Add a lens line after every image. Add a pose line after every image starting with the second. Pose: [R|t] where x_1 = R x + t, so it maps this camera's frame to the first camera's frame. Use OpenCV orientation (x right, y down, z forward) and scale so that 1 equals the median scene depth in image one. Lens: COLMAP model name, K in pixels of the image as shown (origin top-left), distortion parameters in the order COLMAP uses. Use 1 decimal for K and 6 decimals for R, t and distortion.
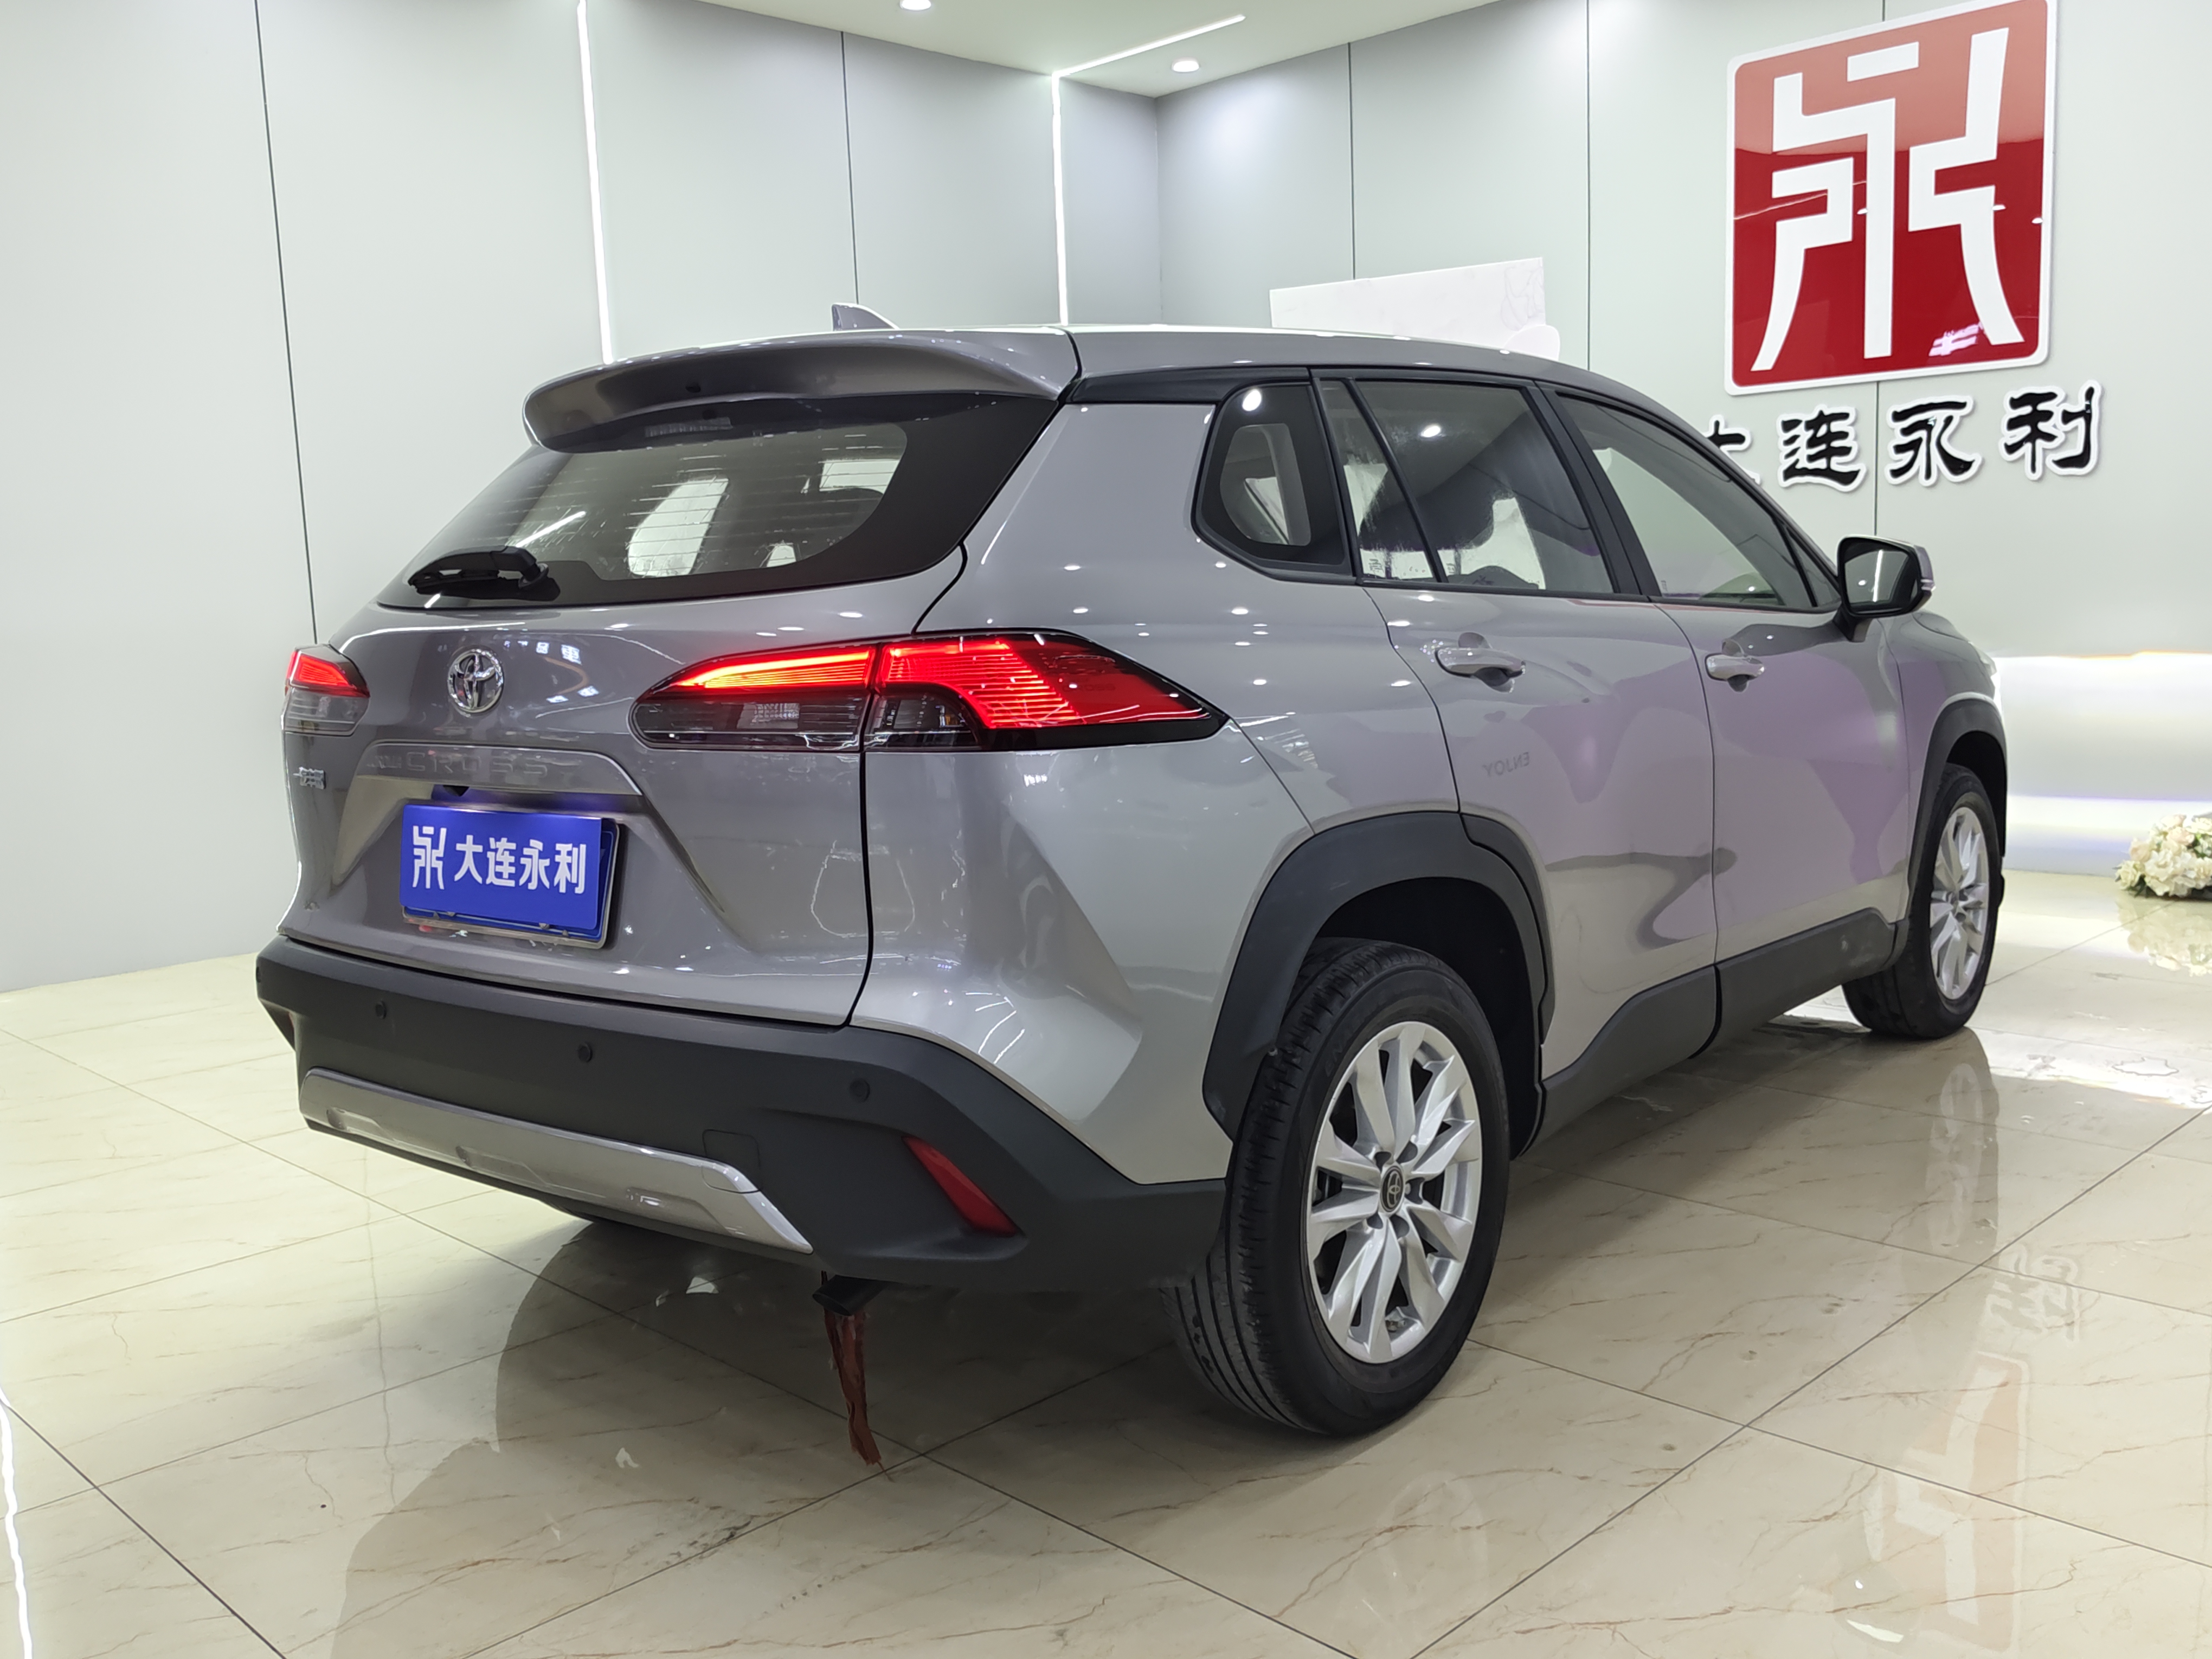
lens RADIAL K [[1944.6, 0, 1110.2], [0, 1944.6, 854.2], [0, 0, 1]] dist [0.007399, -0.011175]
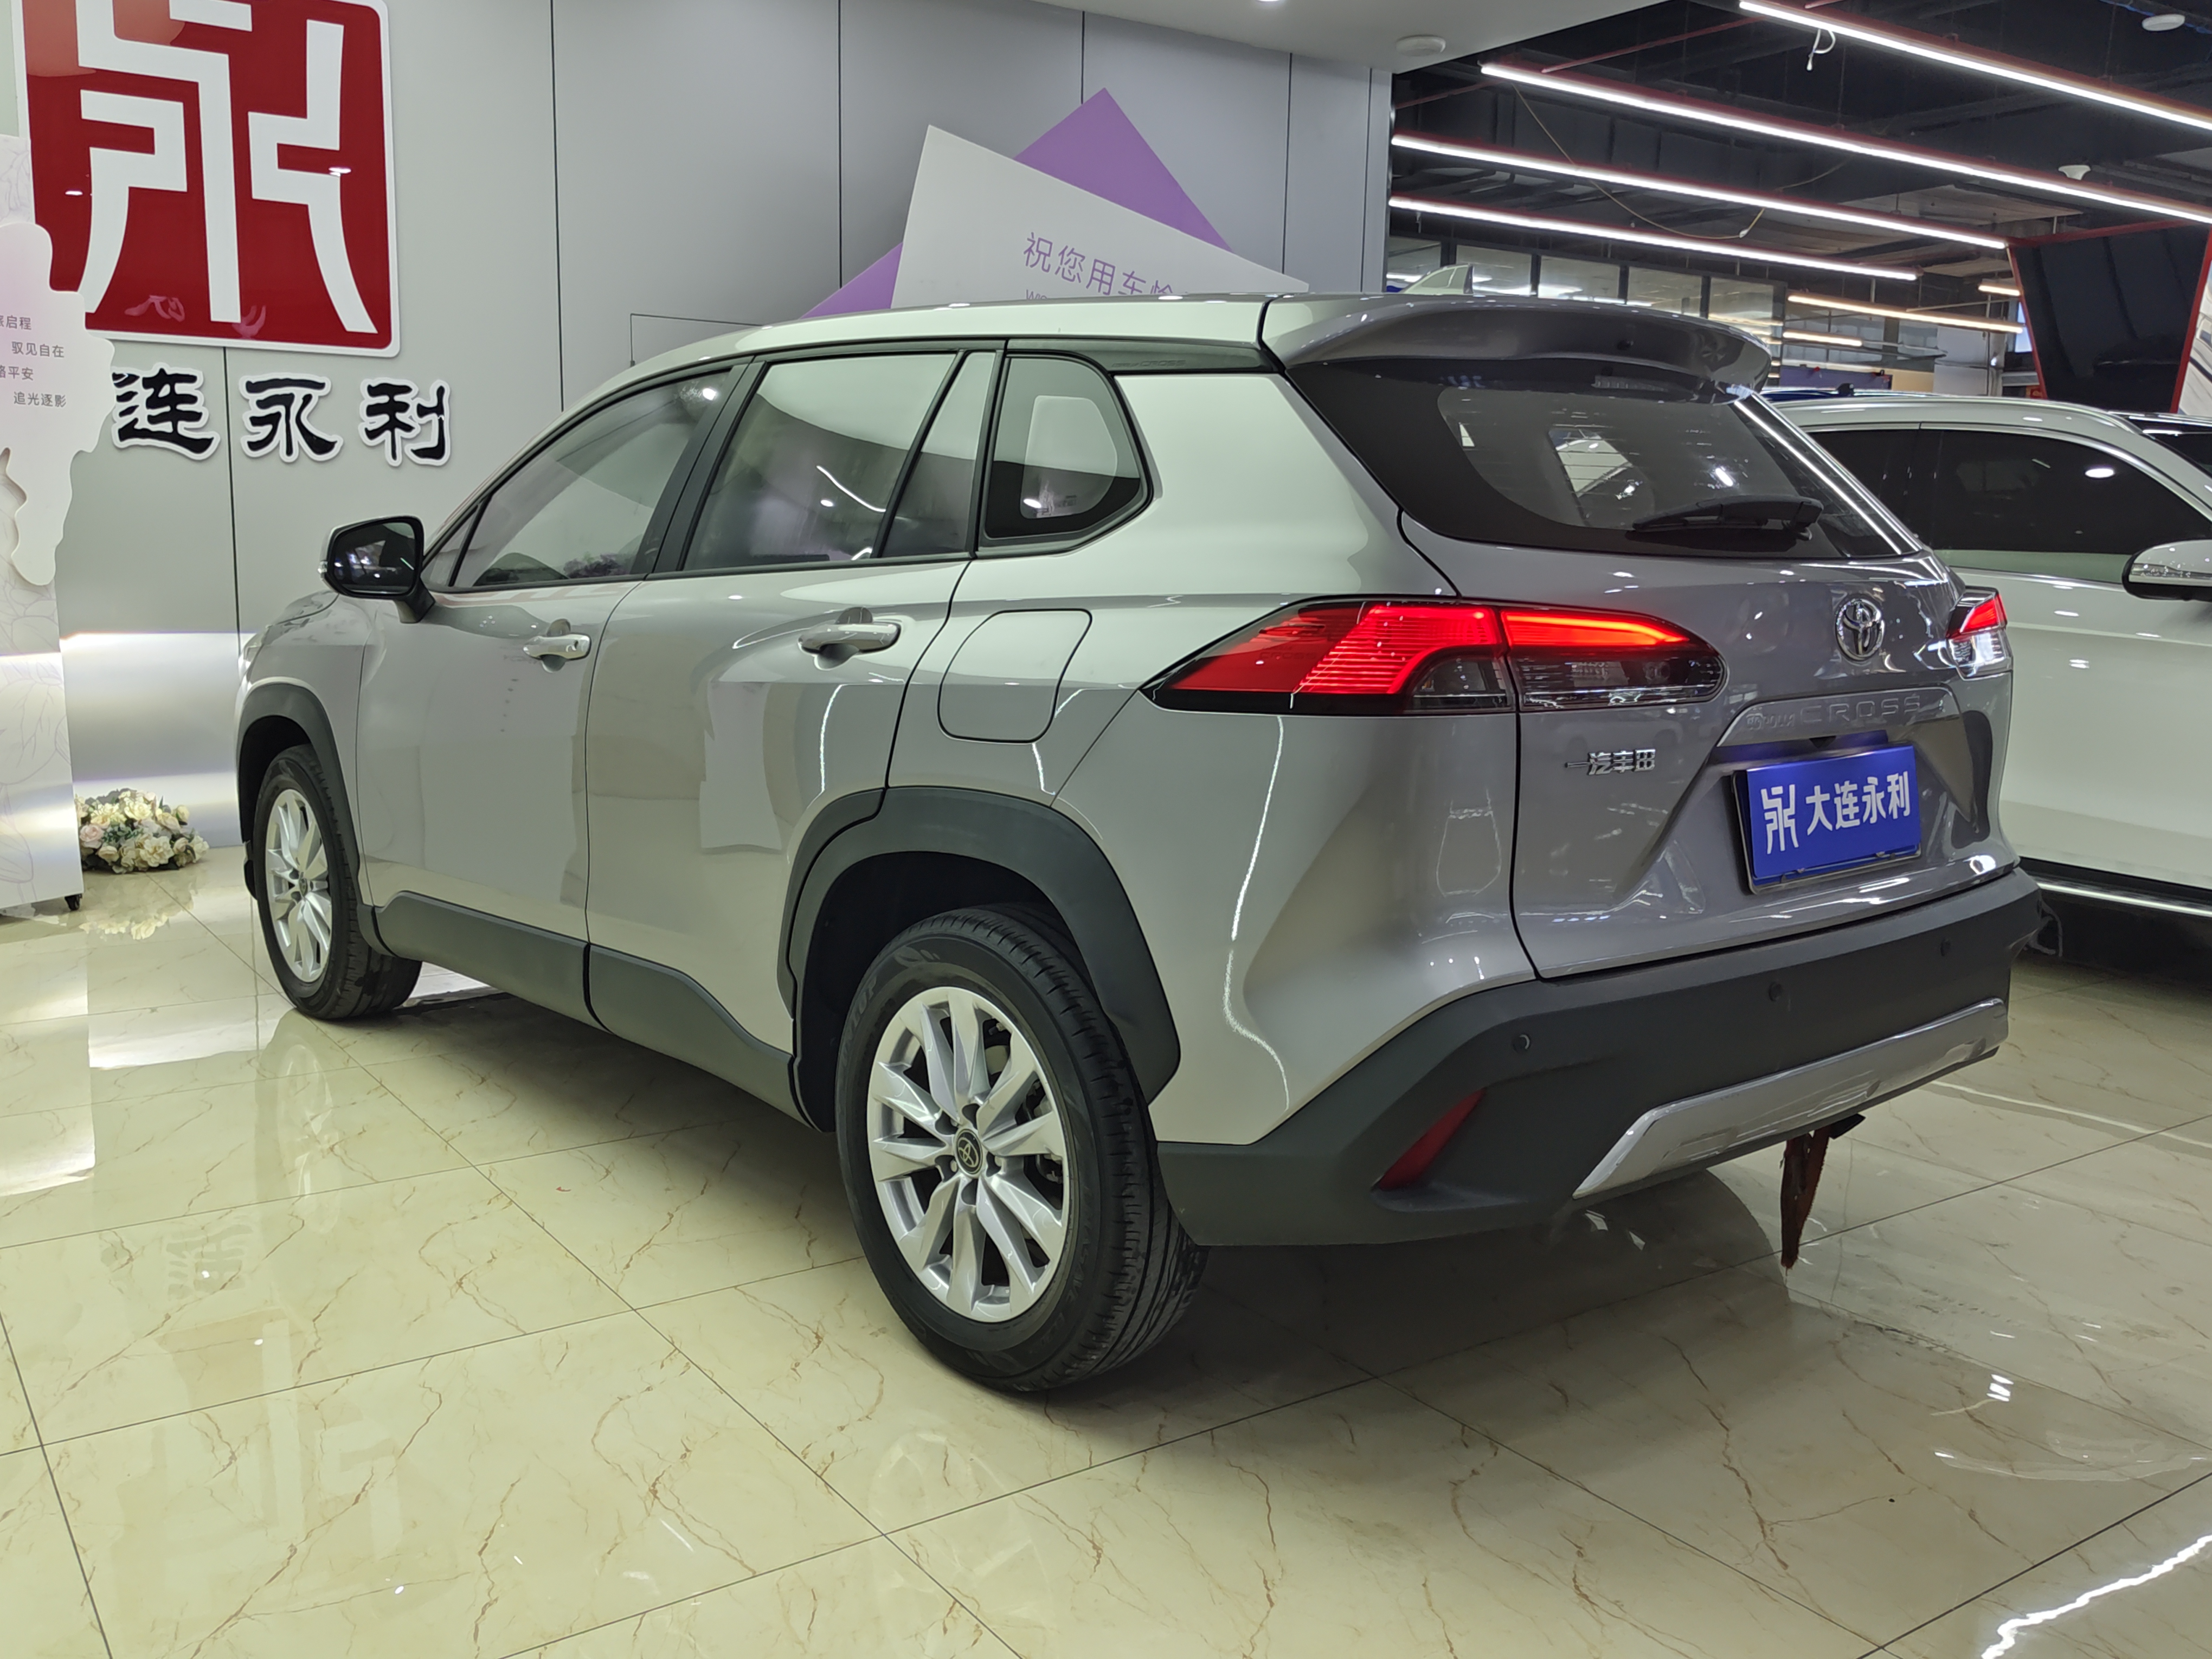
lens RADIAL K [[1921.8, 0, 1106.0], [0, 1921.8, 829.5], [0, 0, 1]] dist [0.043964, -0.054641]
pose [[0.166234, -0.109369, 0.980002, -0.514874], [0.117403, 0.988956, 0.090454, -0.045305], [-0.979072, 0.100019, 0.177238, 0.448088]]
